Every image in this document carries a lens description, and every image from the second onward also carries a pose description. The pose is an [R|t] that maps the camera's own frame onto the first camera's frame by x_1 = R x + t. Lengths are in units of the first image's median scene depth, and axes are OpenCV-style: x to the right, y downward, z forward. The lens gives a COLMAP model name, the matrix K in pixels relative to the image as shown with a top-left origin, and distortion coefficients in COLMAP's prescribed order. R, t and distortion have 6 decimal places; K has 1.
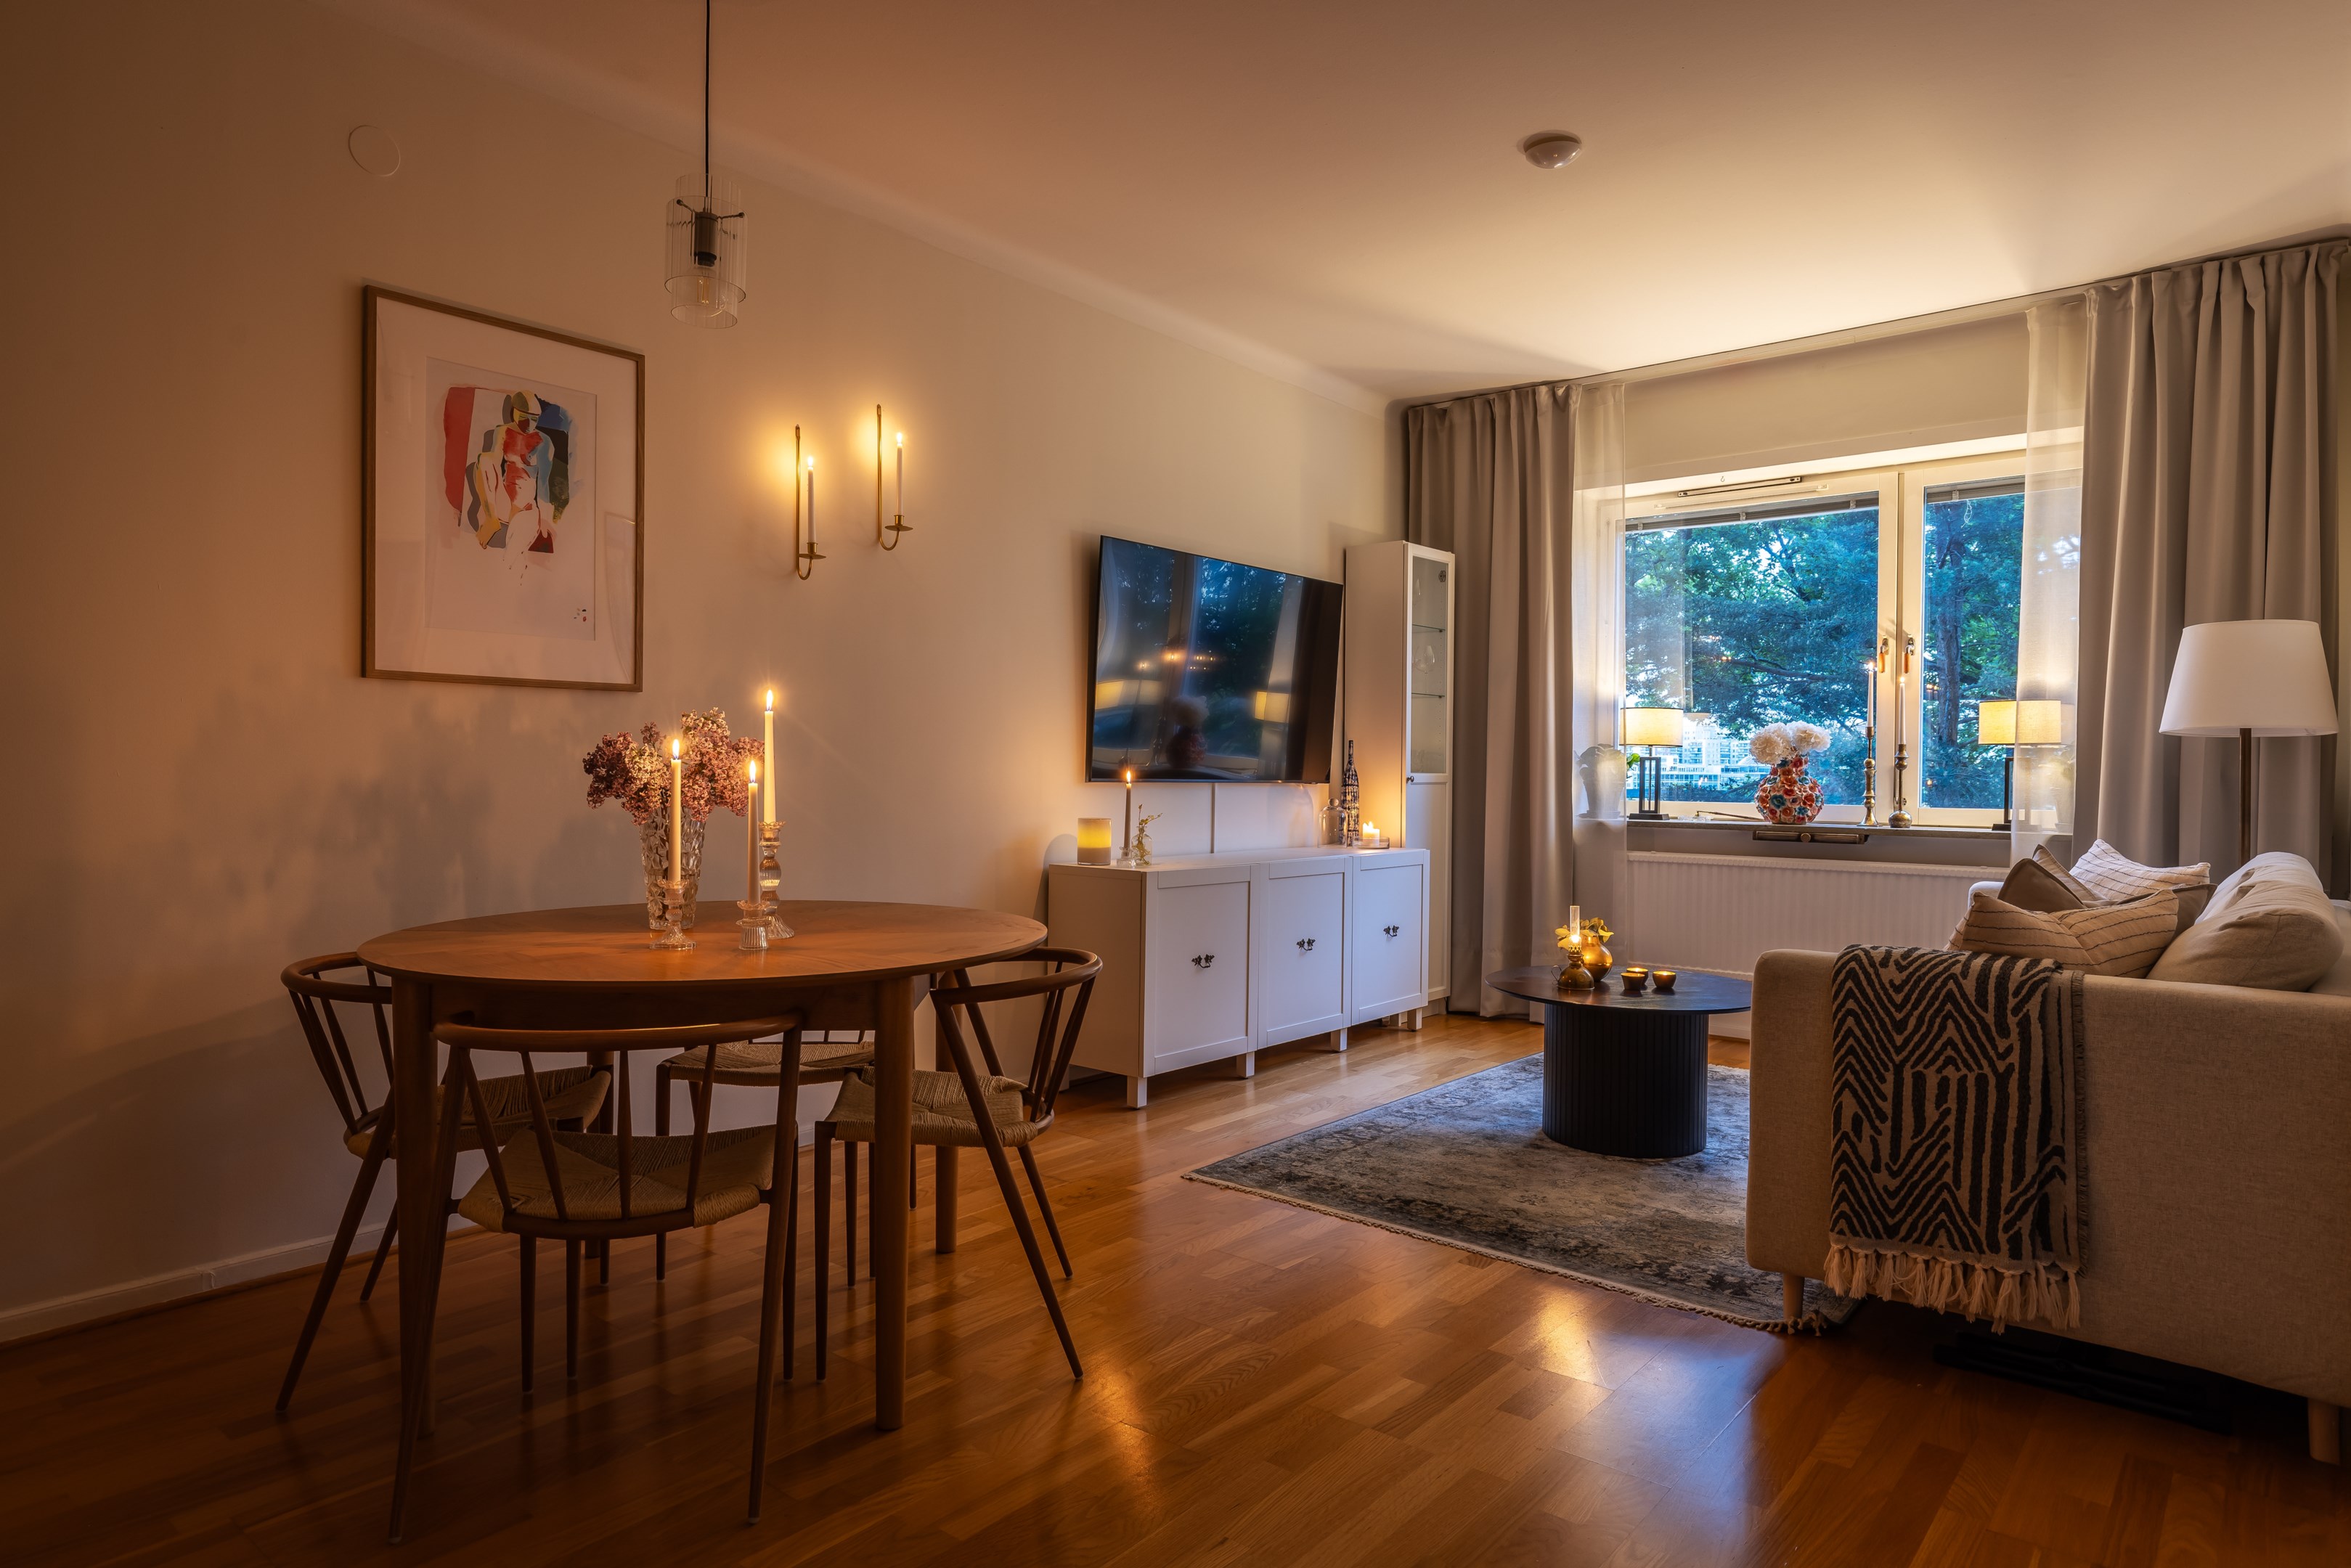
lens RADIAL K [[1380.5, 0, 1169.5], [0, 1380.5, 793.5], [0, 0, 1]] dist [0.002957, -0.002248]
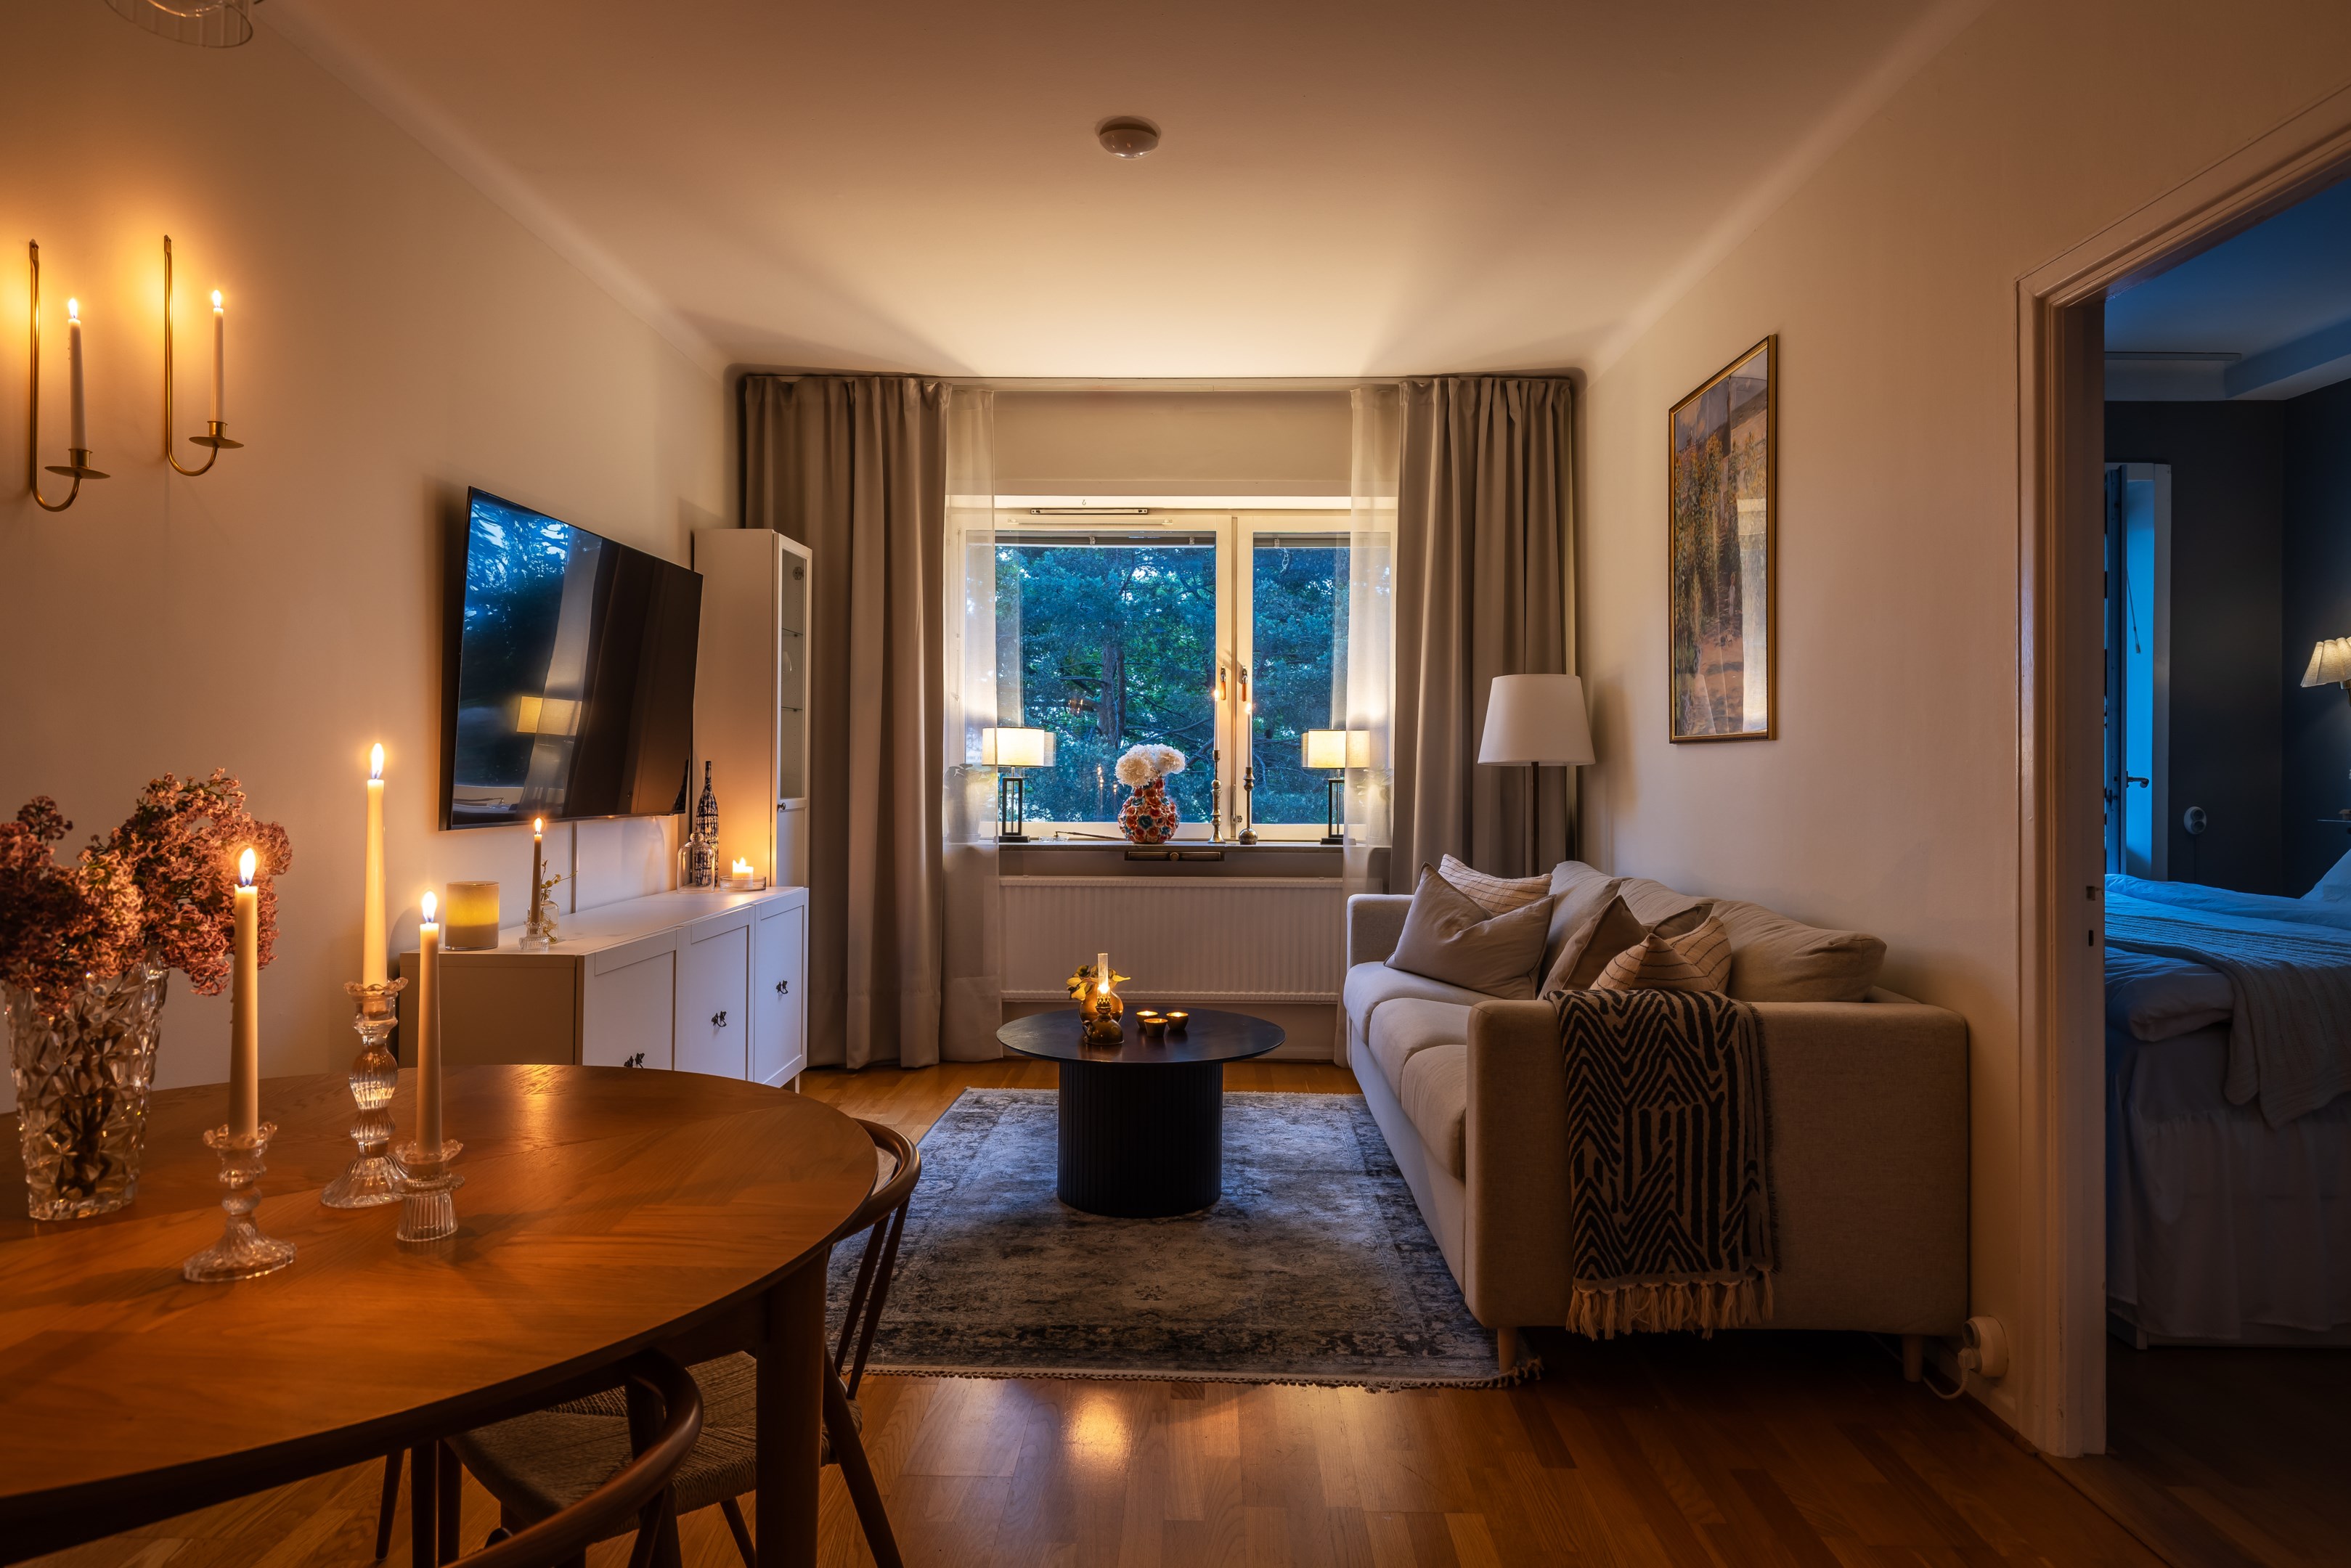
lens RADIAL K [[1380.5, 0, 1175.0], [0, 1380.5, 762.4], [0, 0, 1]] dist [0.002957, -0.002248]
pose [[0.775740, -0.002529, 0.631048, -0.229569], [0.011687, 0.999878, -0.010359, -0.033461], [-0.630944, 0.015411, 0.775675, 0.224536]]
